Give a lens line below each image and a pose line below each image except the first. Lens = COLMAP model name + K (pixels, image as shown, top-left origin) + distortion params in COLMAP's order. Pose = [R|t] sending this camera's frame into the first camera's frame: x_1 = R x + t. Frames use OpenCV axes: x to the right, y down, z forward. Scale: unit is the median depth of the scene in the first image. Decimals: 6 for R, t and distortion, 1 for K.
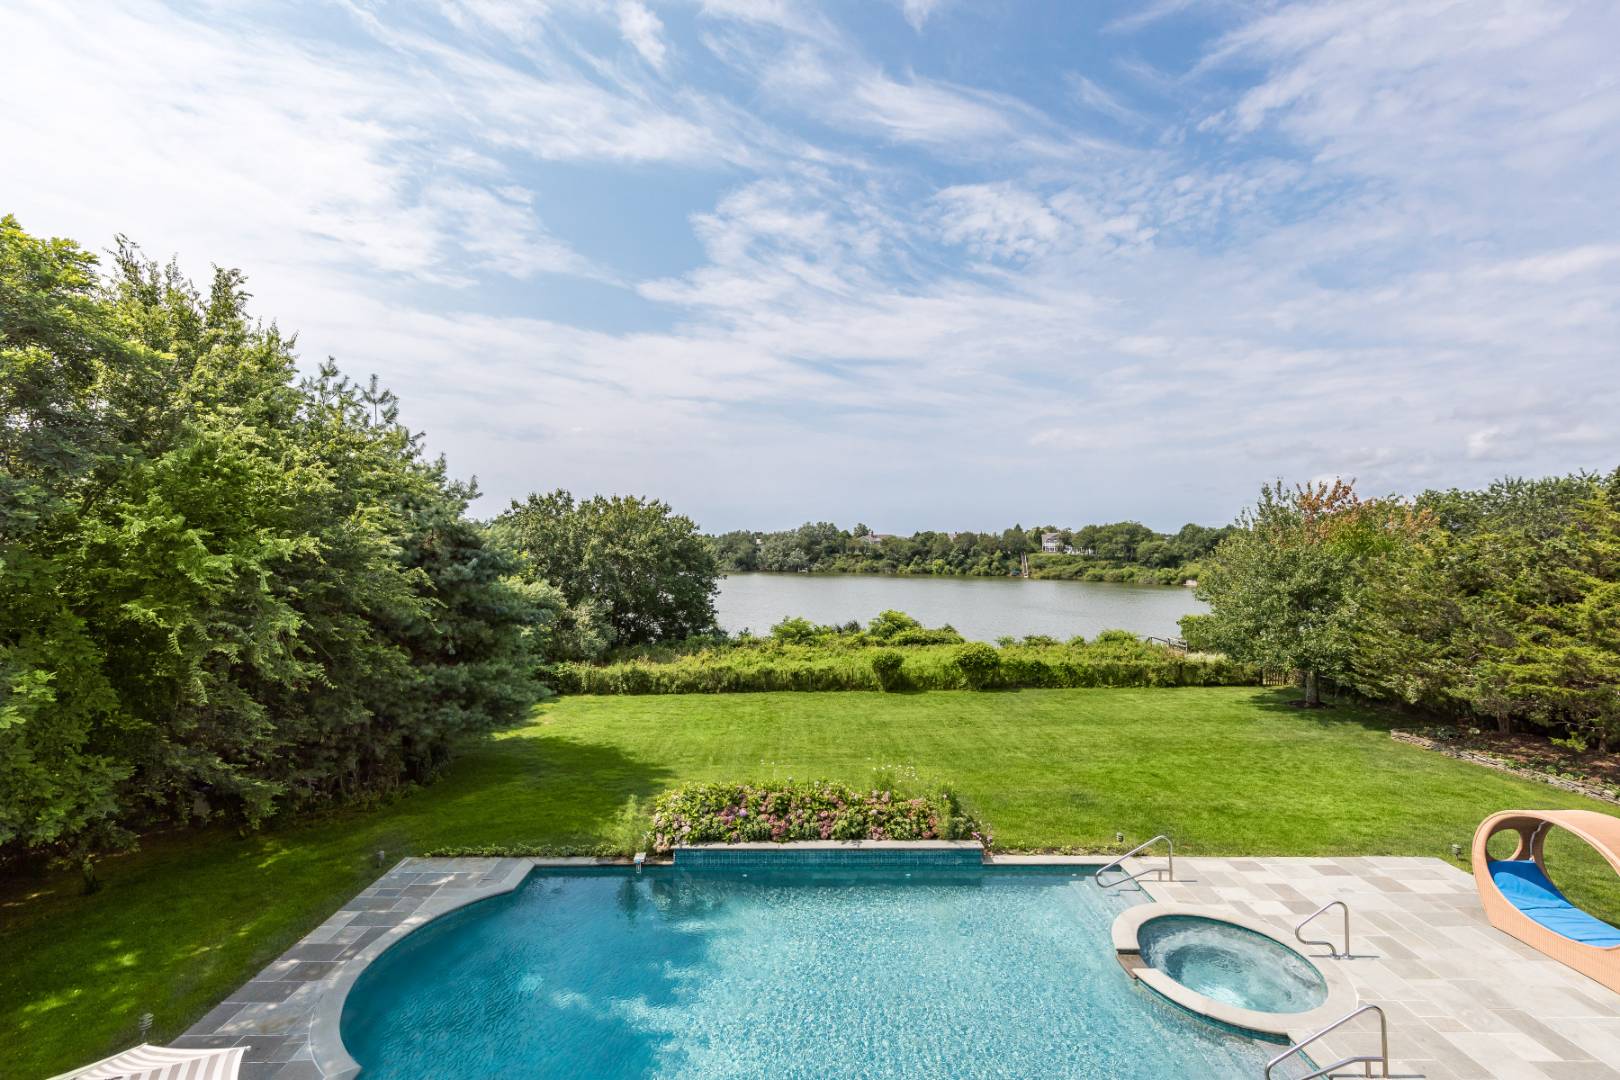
lens RADIAL K [[665.5, 0, 808.1], [0, 665.5, 546.5], [0, 0, 1]] dist [-0.000273, 0.000026]
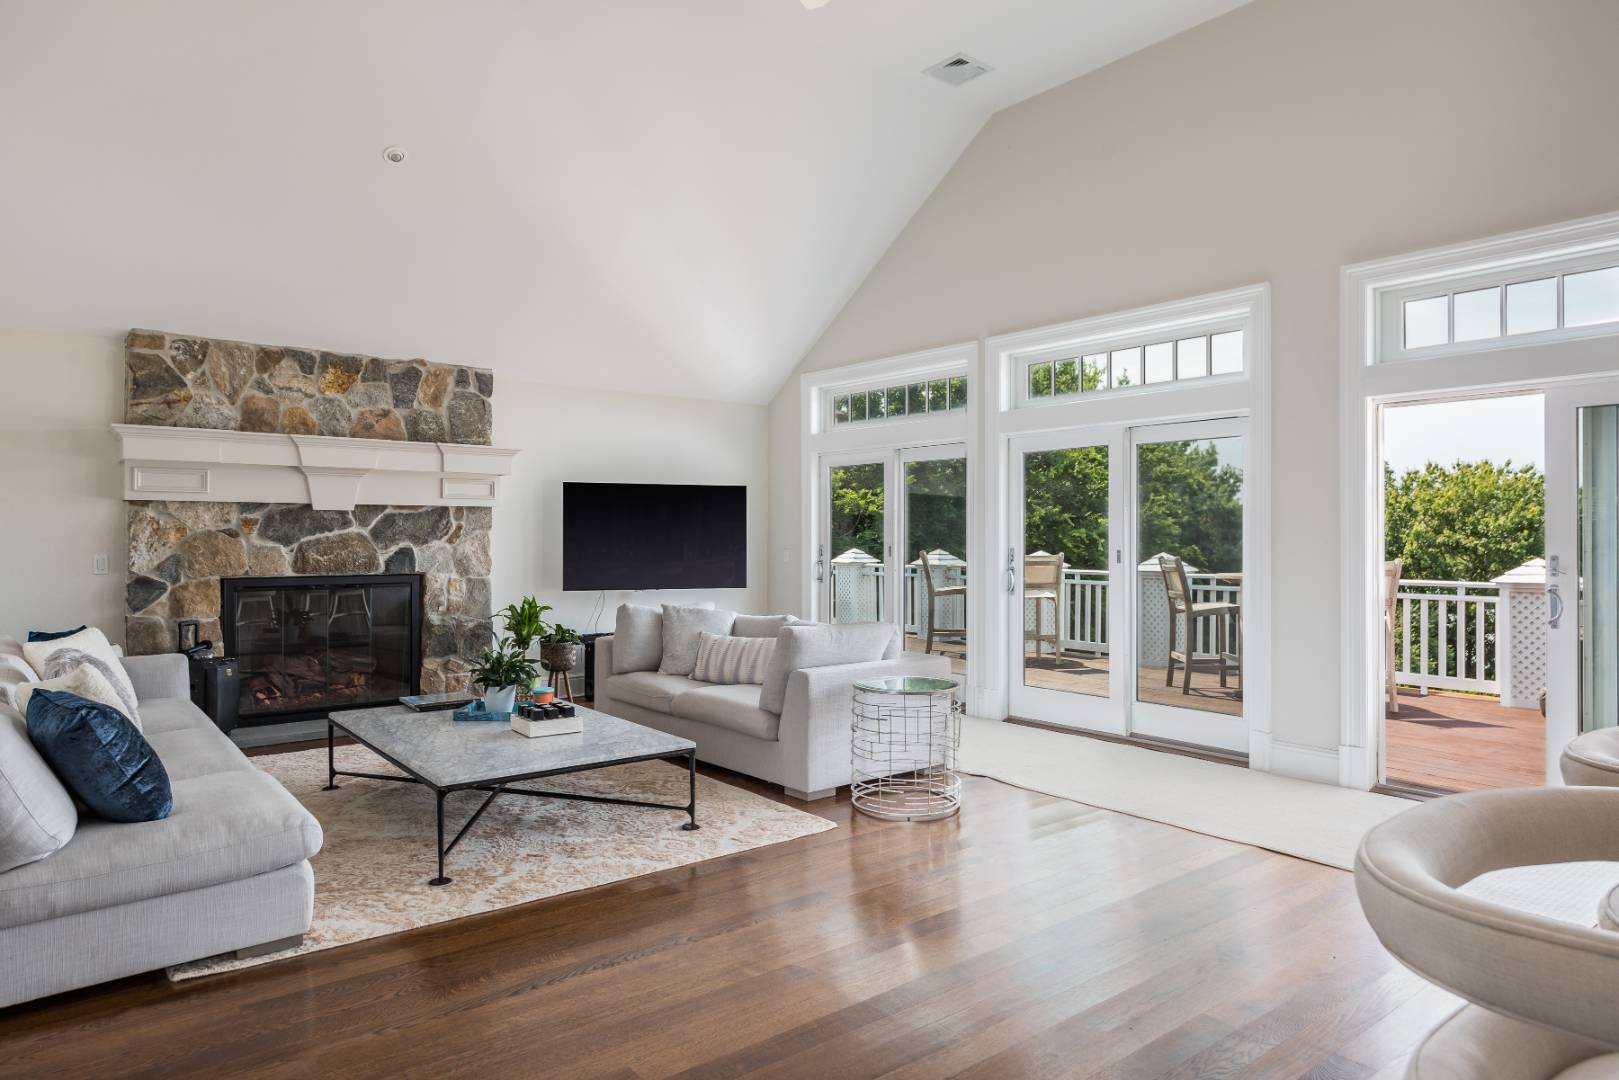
lens RADIAL K [[972.8, 0, 808.5], [0, 972.8, 537.8], [0, 0, 1]] dist [0.001104, 0.000444]
pose [[0.610350, 0.003622, -0.792124, 0.300778], [-0.004415, 0.999990, 0.001171, 0.016840], [0.792120, 0.002782, 0.610360, -0.489440]]
